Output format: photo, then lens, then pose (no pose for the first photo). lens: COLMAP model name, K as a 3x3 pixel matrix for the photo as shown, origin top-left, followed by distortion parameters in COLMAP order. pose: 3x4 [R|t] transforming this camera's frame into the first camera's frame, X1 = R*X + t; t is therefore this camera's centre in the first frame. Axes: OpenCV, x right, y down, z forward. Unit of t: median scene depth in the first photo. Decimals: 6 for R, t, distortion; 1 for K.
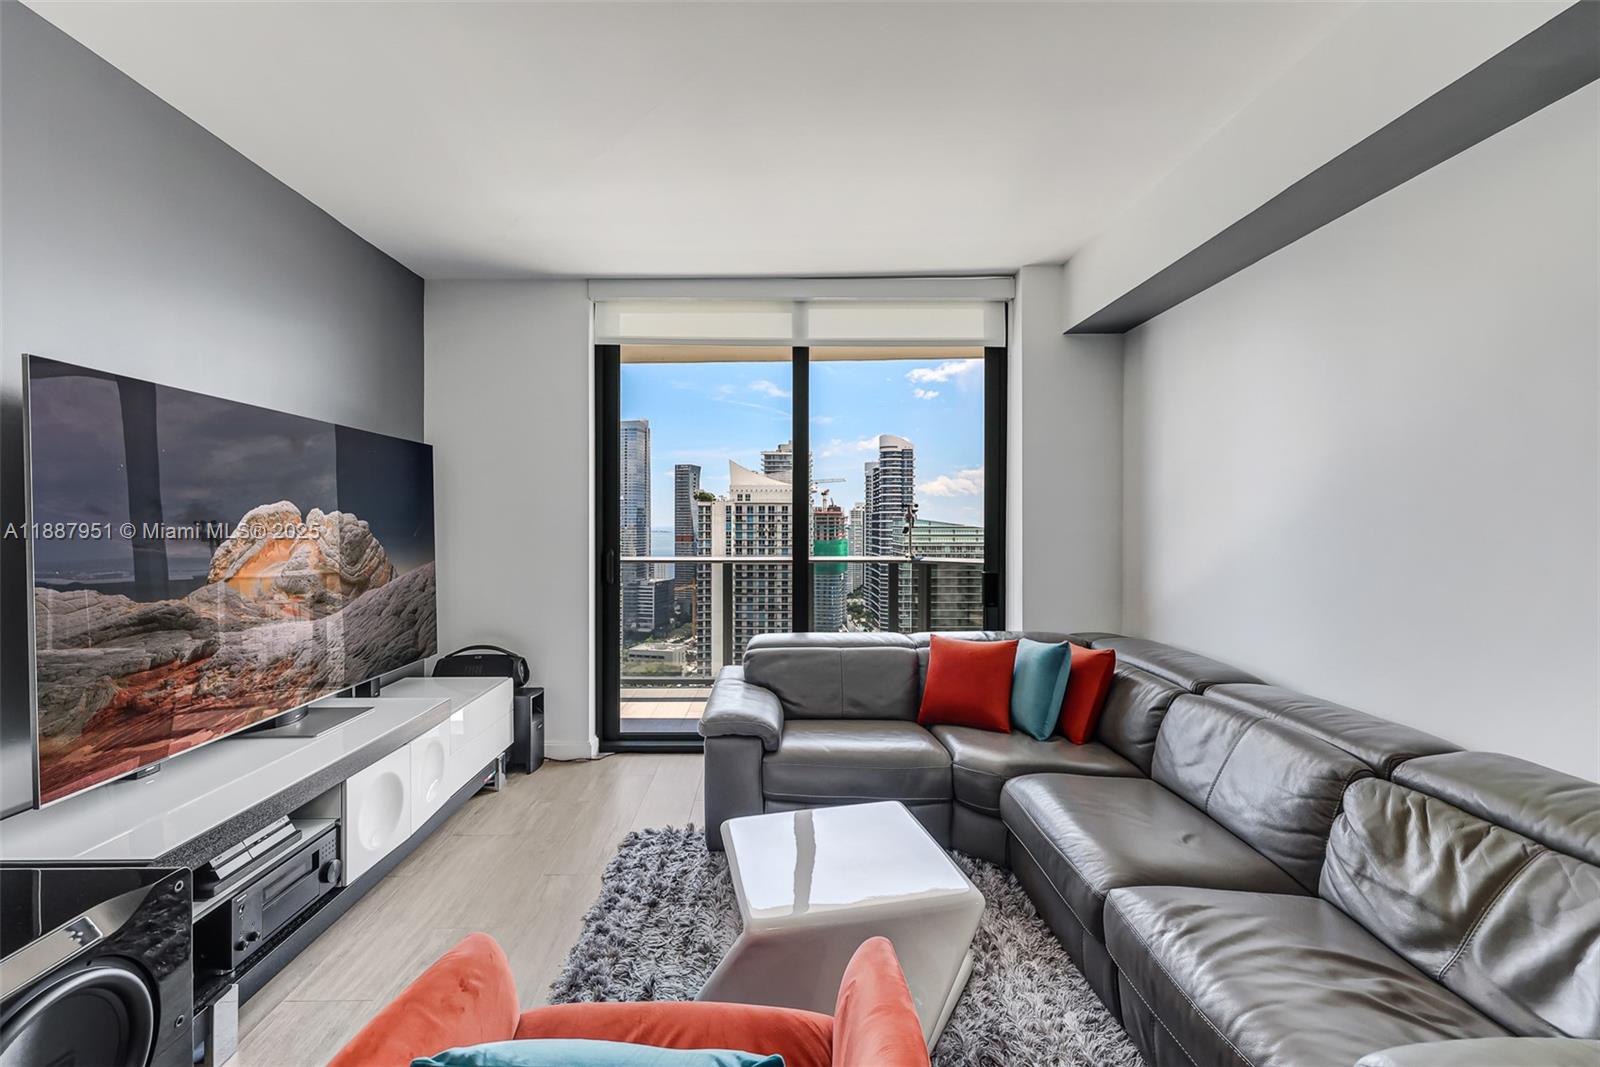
lens RADIAL K [[684.5, 0, 782.6], [0, 684.5, 517.7], [0, 0, 1]] dist [0.002093, -0.000336]
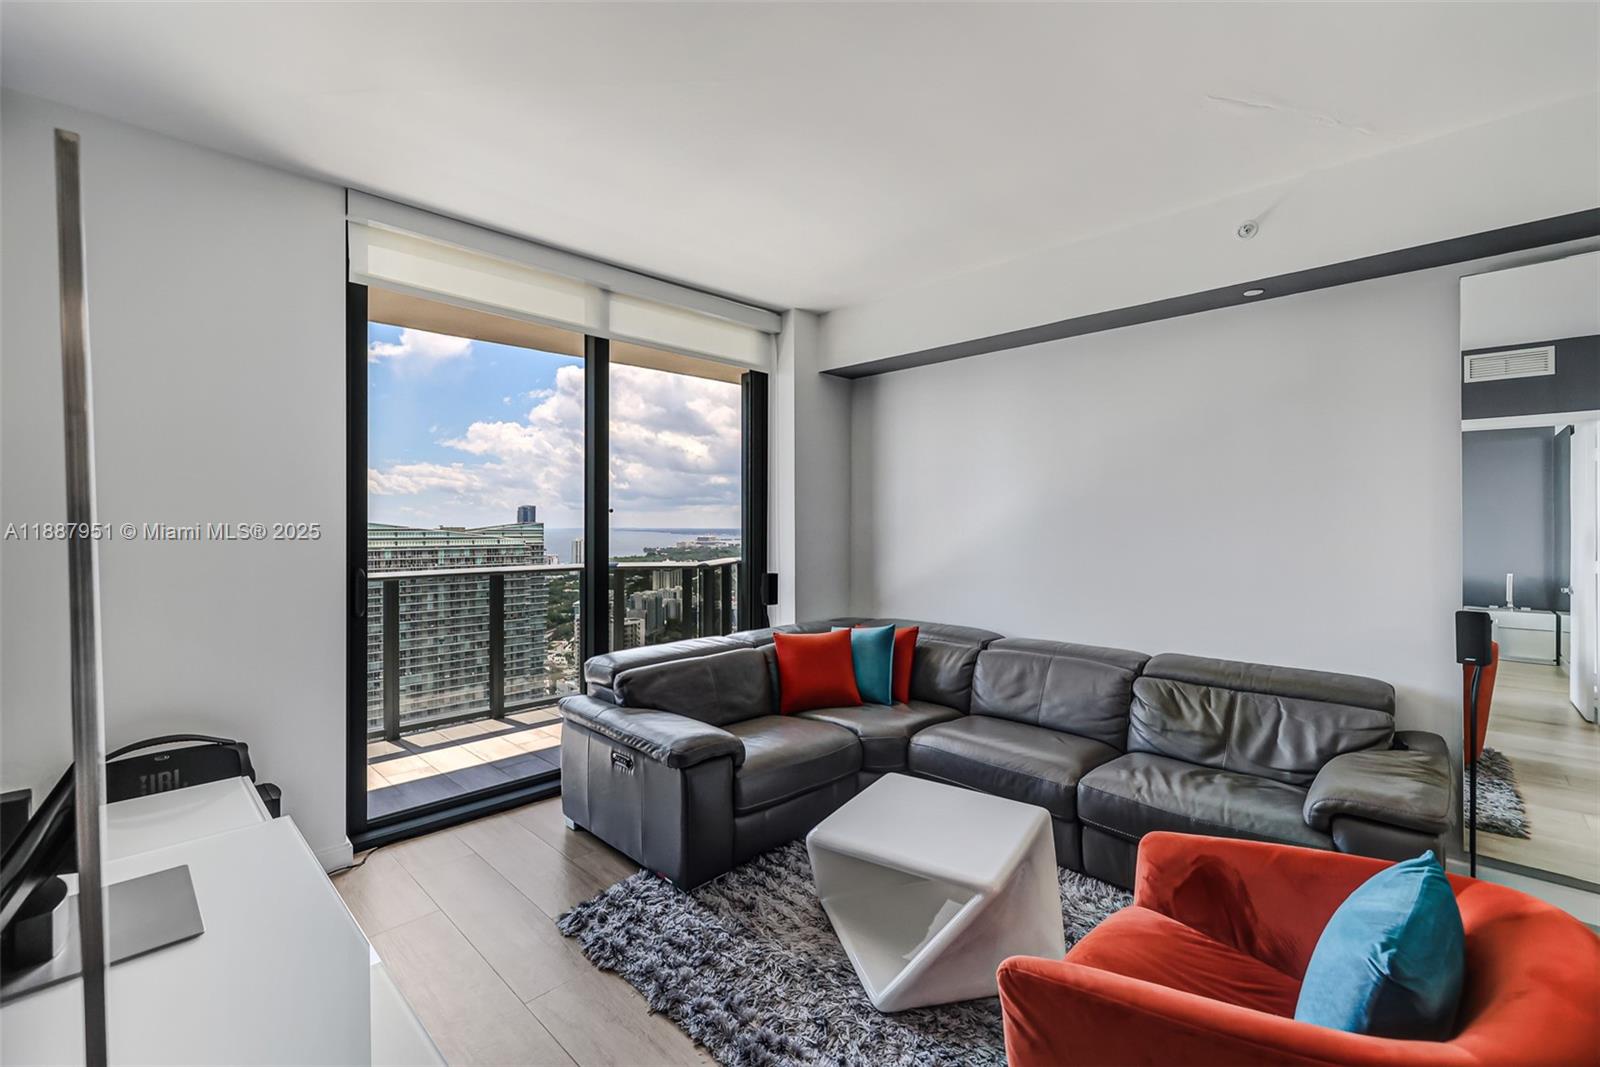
lens RADIAL K [[684.5, 0, 781.2], [0, 684.5, 522.1], [0, 0, 1]] dist [0.002093, -0.000336]
pose [[0.705896, 0.003344, 0.708308, -0.546320], [-0.006264, 0.999979, 0.001522, -0.007630], [-0.708288, -0.005511, 0.705902, 0.219934]]
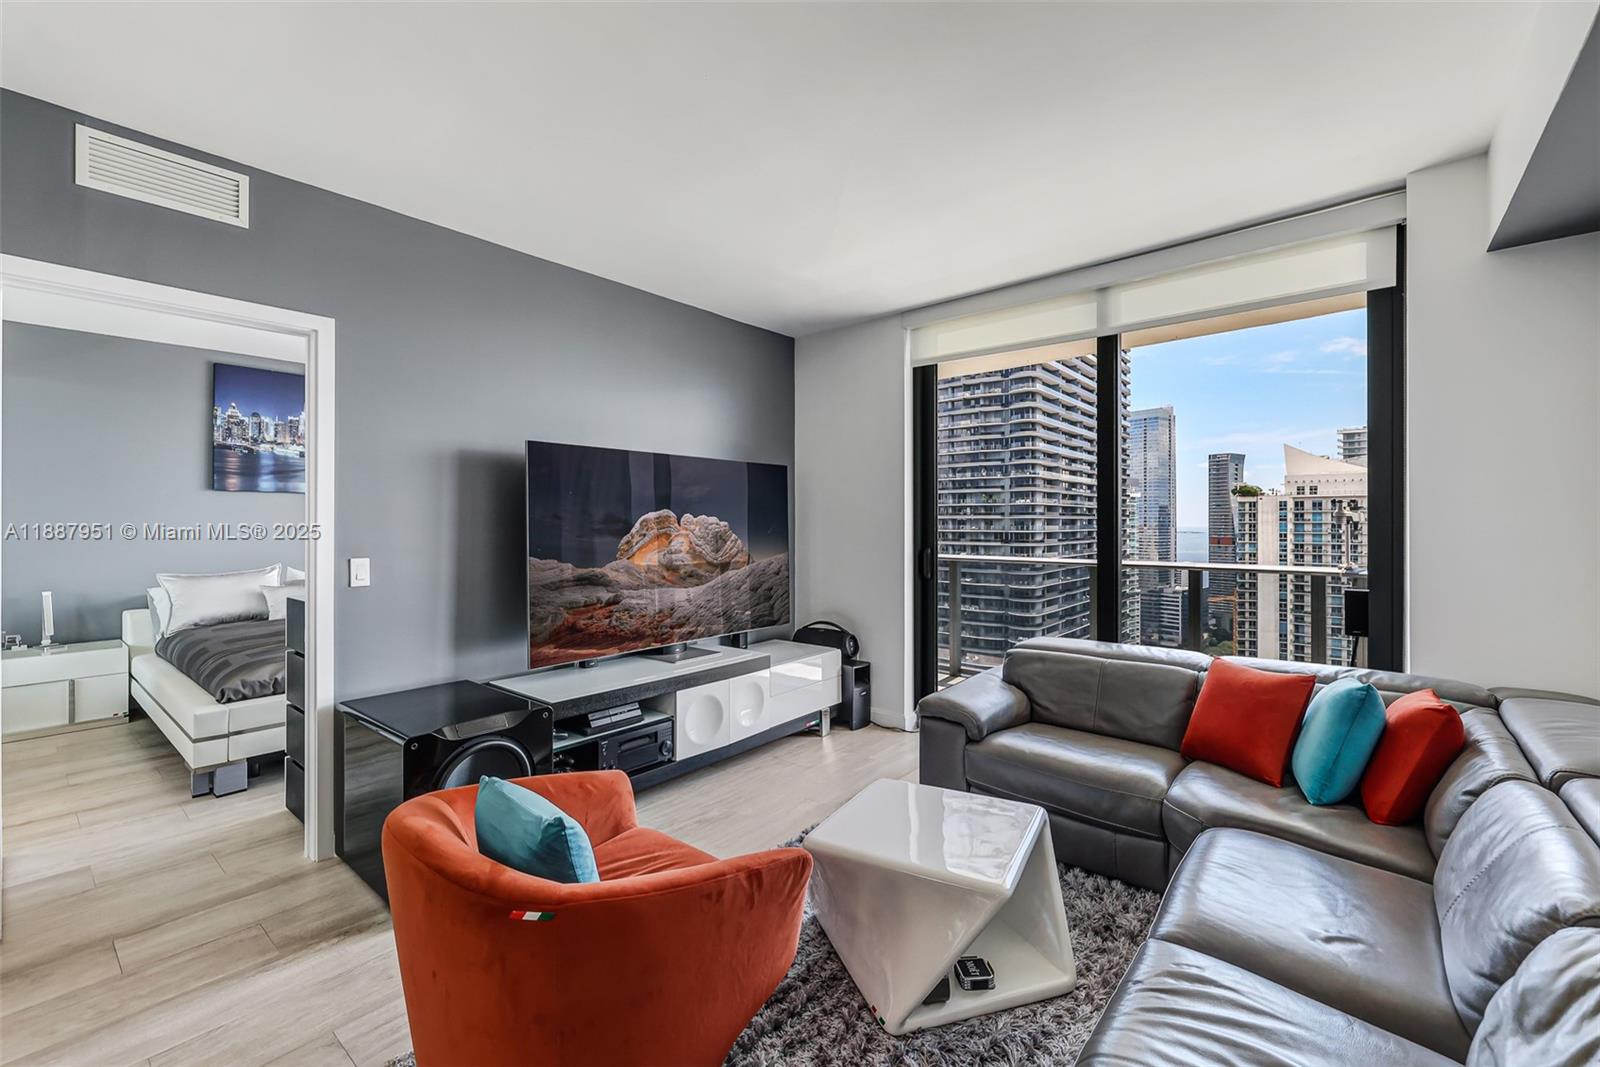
lens RADIAL K [[684.5, 0, 784.1], [0, 684.5, 516.4], [0, 0, 1]] dist [0.002093, -0.000336]
pose [[0.745883, -0.005954, -0.666050, 0.384822], [0.005140, 0.999982, -0.003183, -0.003043], [0.666057, -0.001050, 0.745900, 0.010767]]
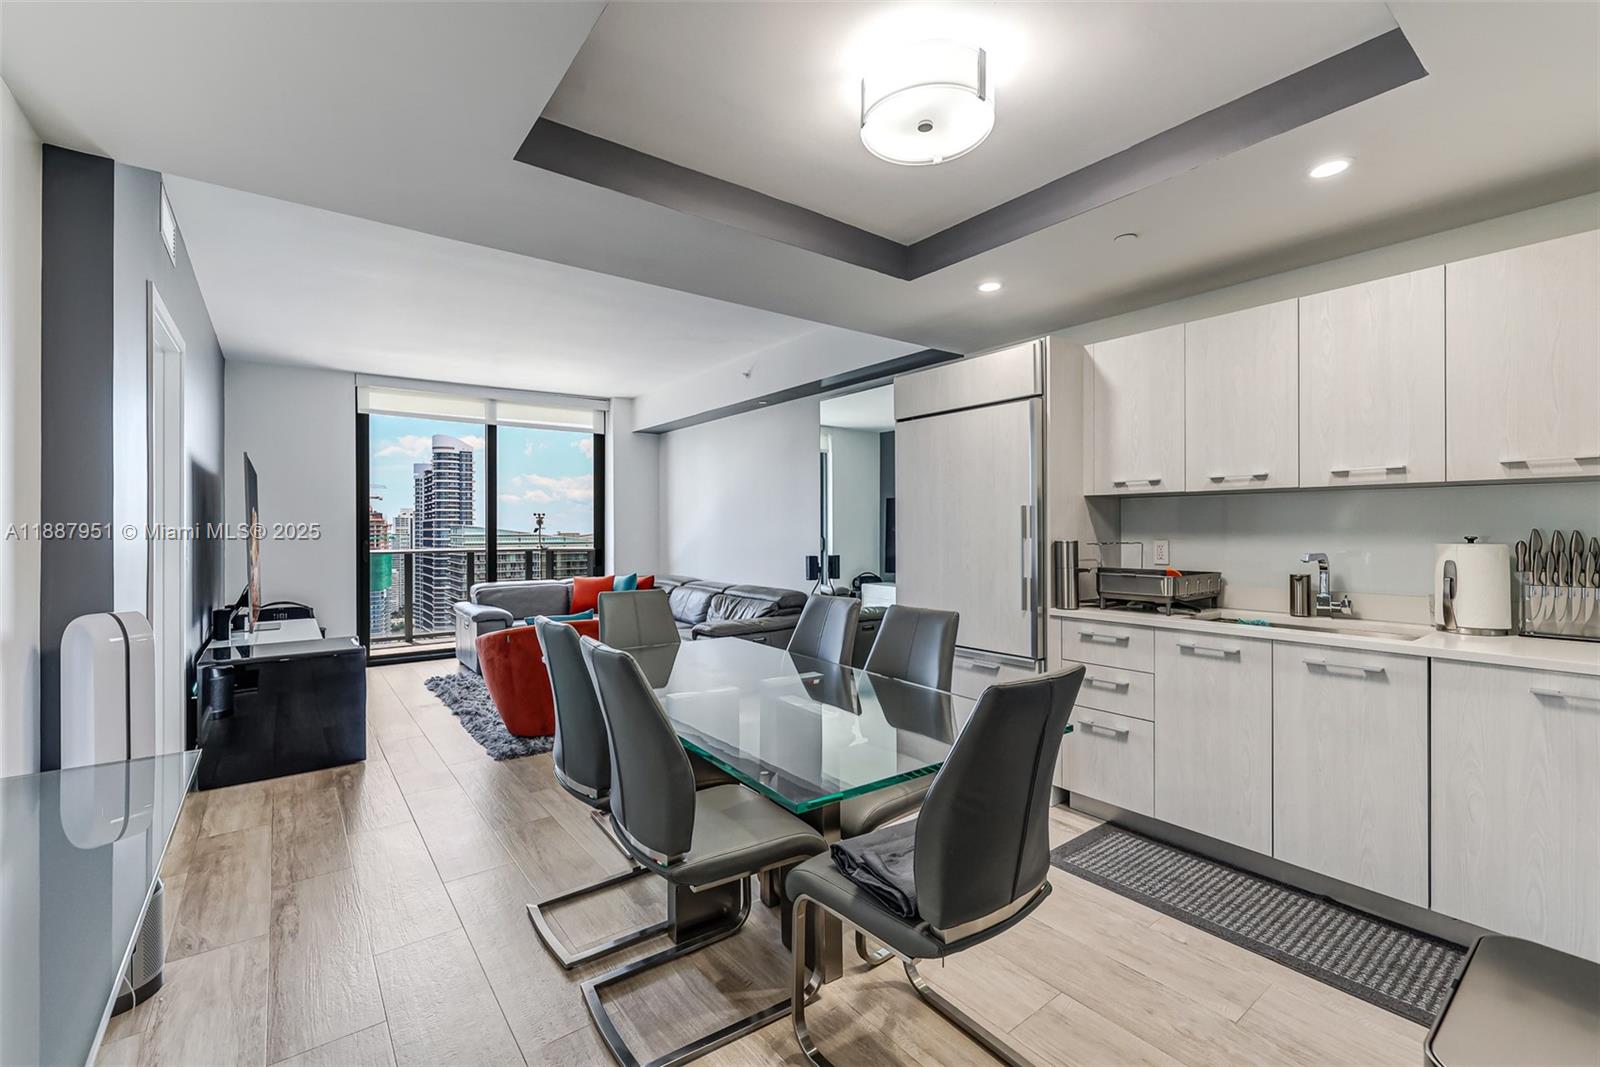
lens RADIAL K [[684.5, 0, 773.1], [0, 684.5, 530.0], [0, 0, 1]] dist [0.002093, -0.000336]
pose [[0.816526, -0.001623, 0.577306, -0.486991], [-0.001261, 0.999989, 0.004595, 0.015061], [-0.577307, -0.004480, 0.816515, -1.044587]]
